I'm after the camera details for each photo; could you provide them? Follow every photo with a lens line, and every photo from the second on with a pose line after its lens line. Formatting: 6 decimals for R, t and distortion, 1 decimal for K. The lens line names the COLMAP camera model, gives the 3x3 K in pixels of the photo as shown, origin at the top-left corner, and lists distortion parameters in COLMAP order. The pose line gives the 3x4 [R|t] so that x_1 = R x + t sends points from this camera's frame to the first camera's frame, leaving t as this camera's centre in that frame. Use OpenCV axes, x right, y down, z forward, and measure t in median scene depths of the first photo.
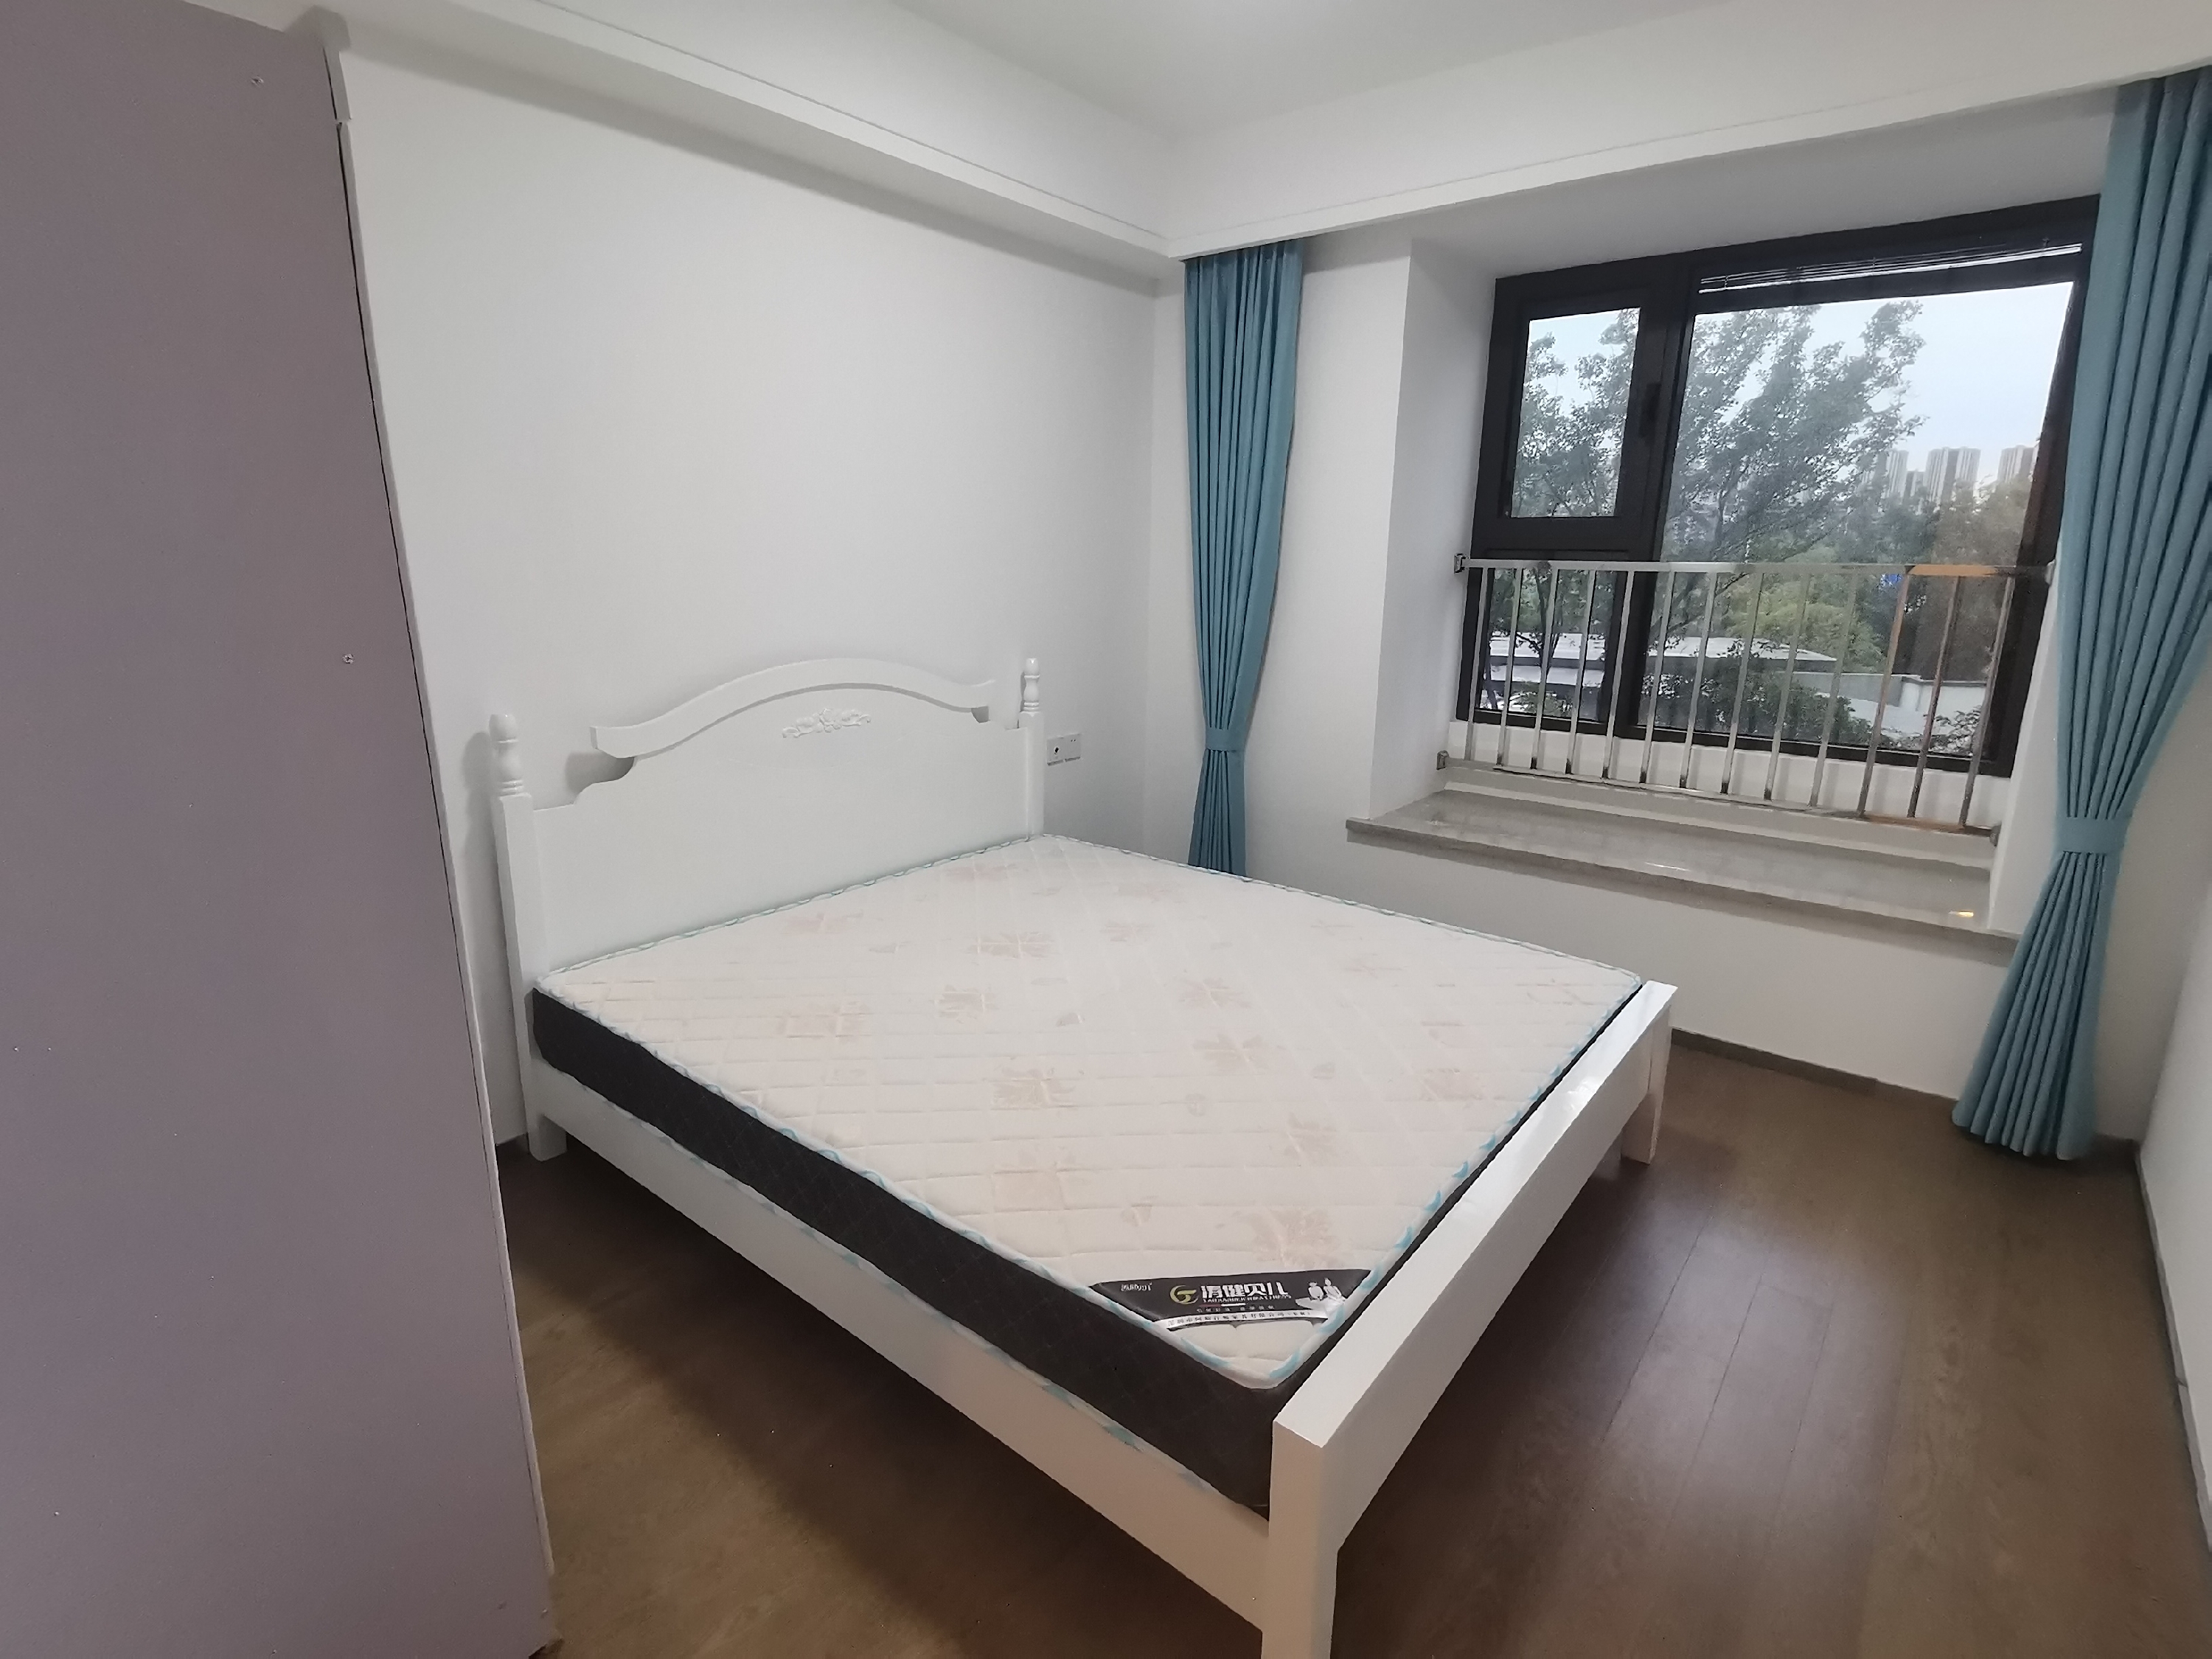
lens RADIAL K [[1081.8, 0, 1112.7], [0, 1081.8, 822.3], [0, 0, 1]] dist [-0.010006, 0.001672]
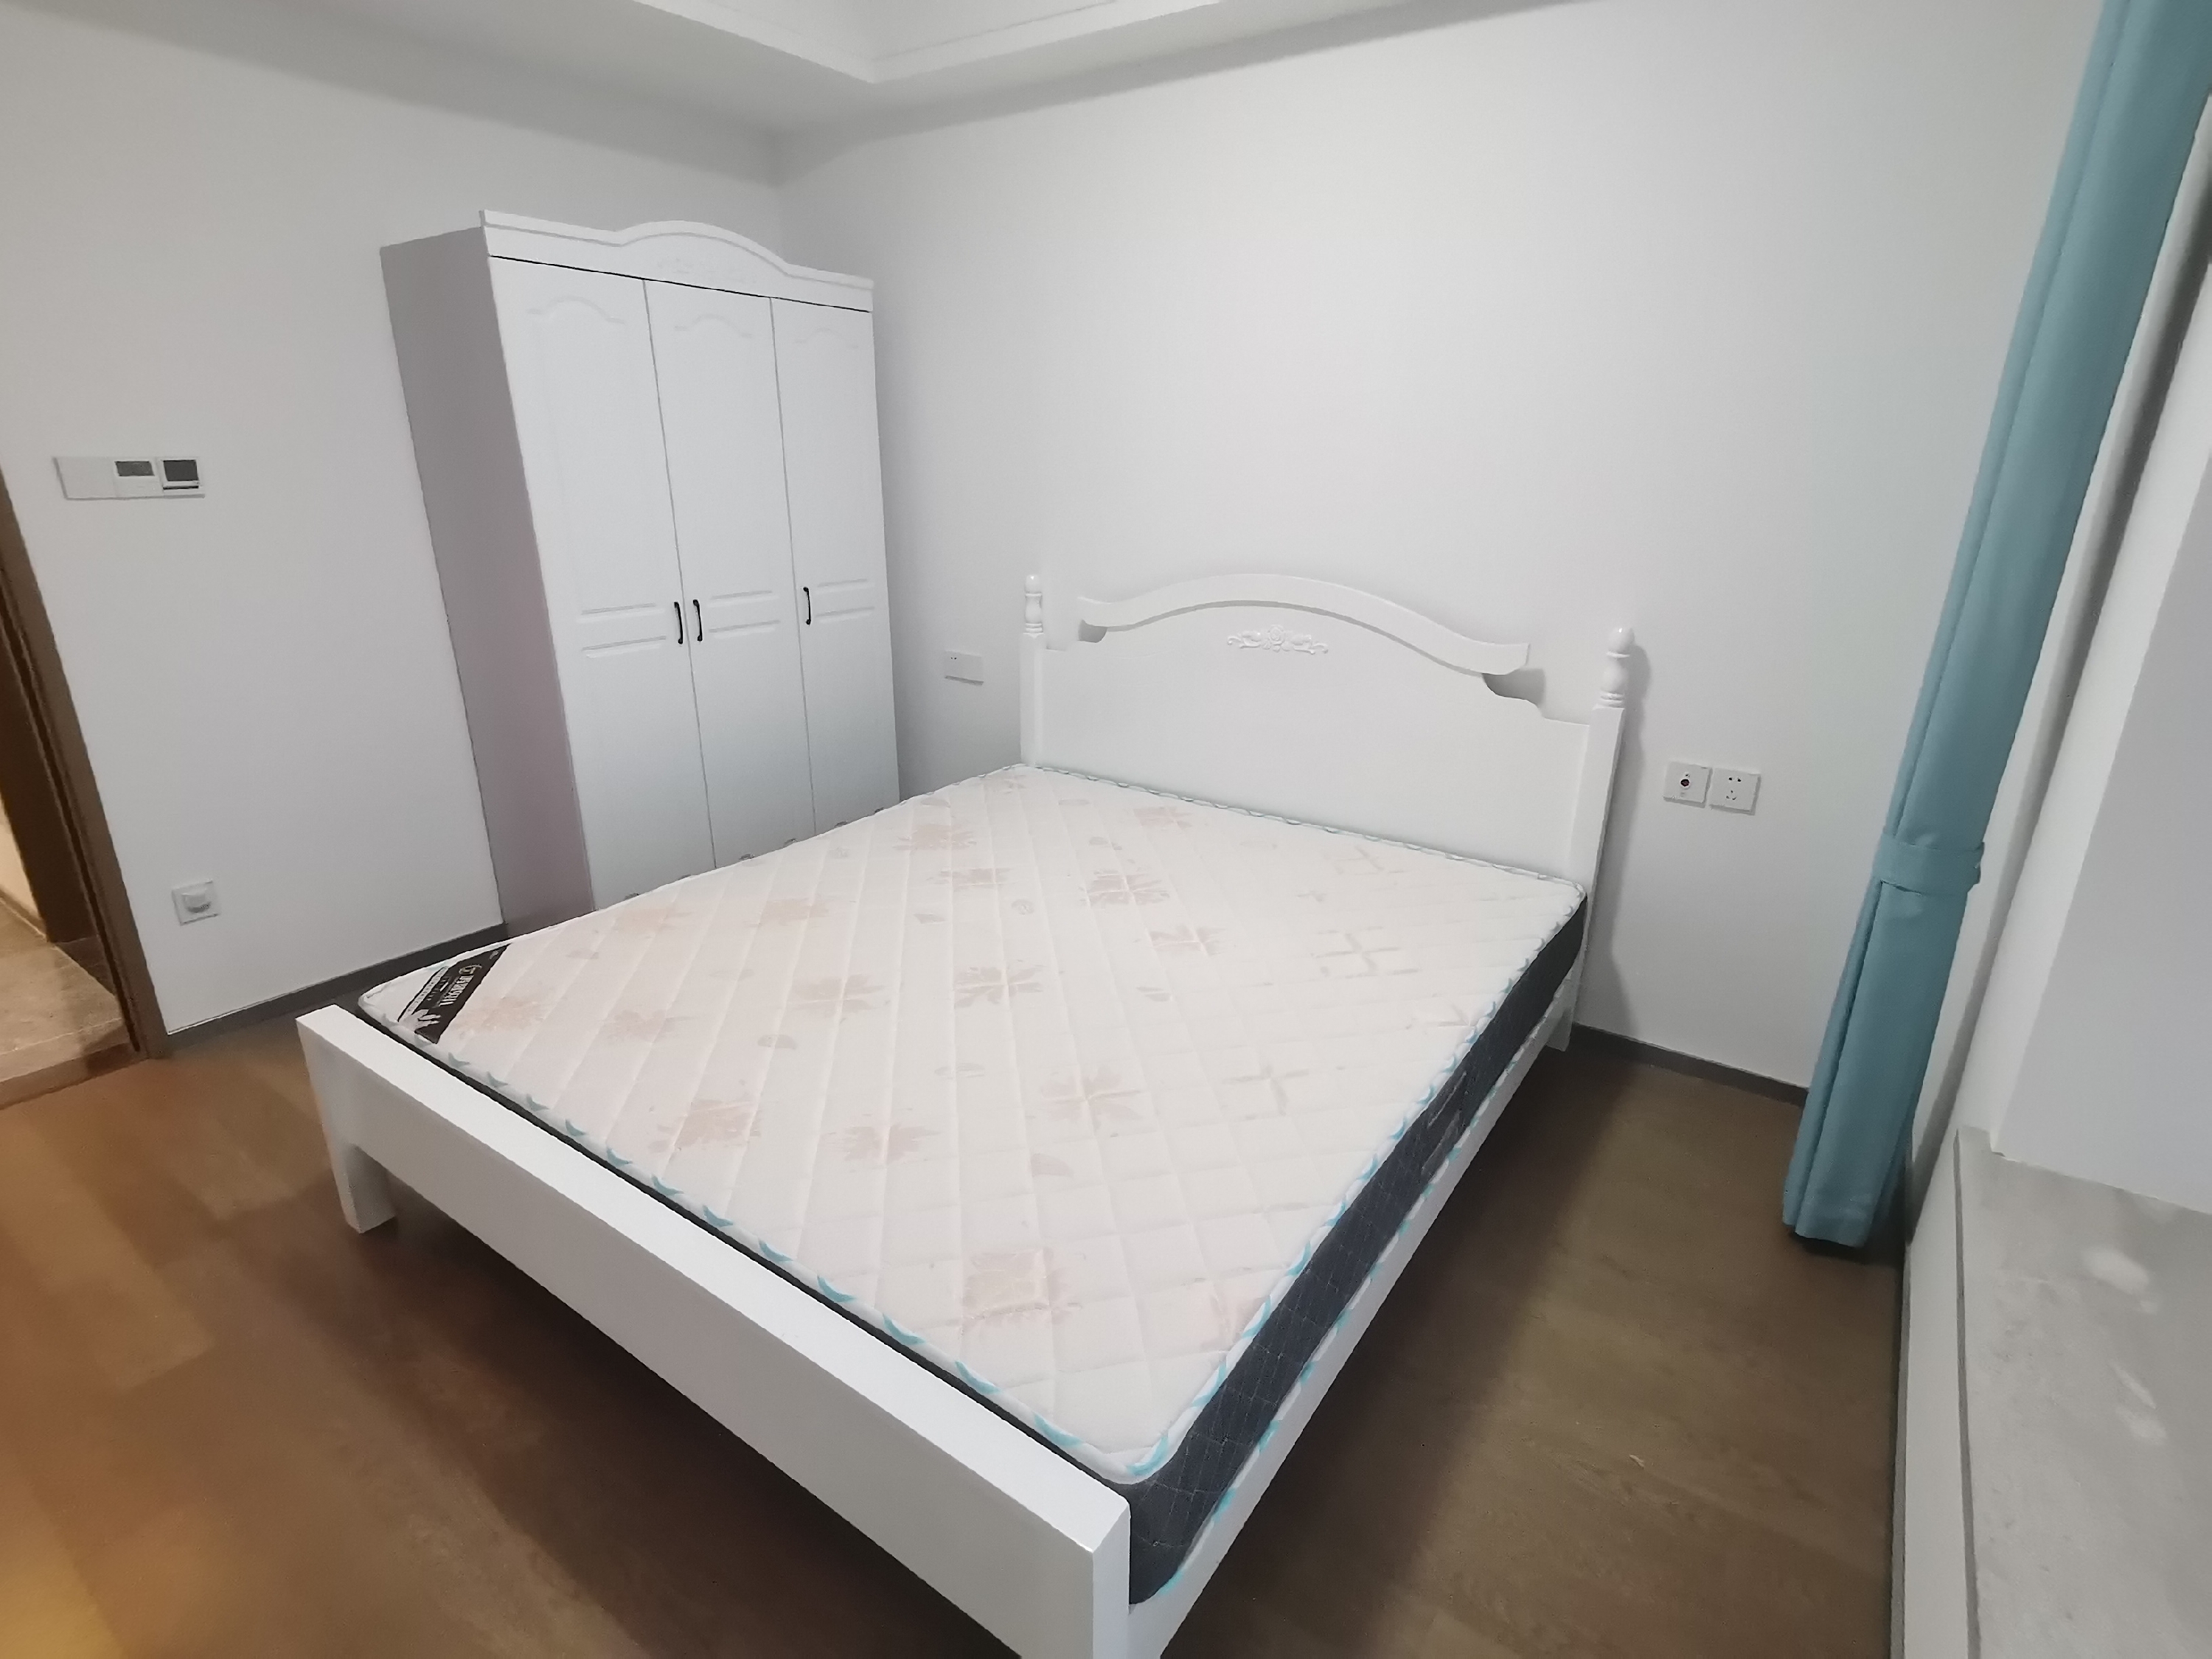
lens RADIAL K [[1081.8, 0, 1113.3], [0, 1081.8, 830.4], [0, 0, 1]] dist [-0.010006, 0.001672]
pose [[0.098934, 0.320522, -0.942060, 0.770878], [-0.259157, 0.922335, 0.286594, -0.197509], [0.960755, 0.215788, 0.174316, 0.820949]]
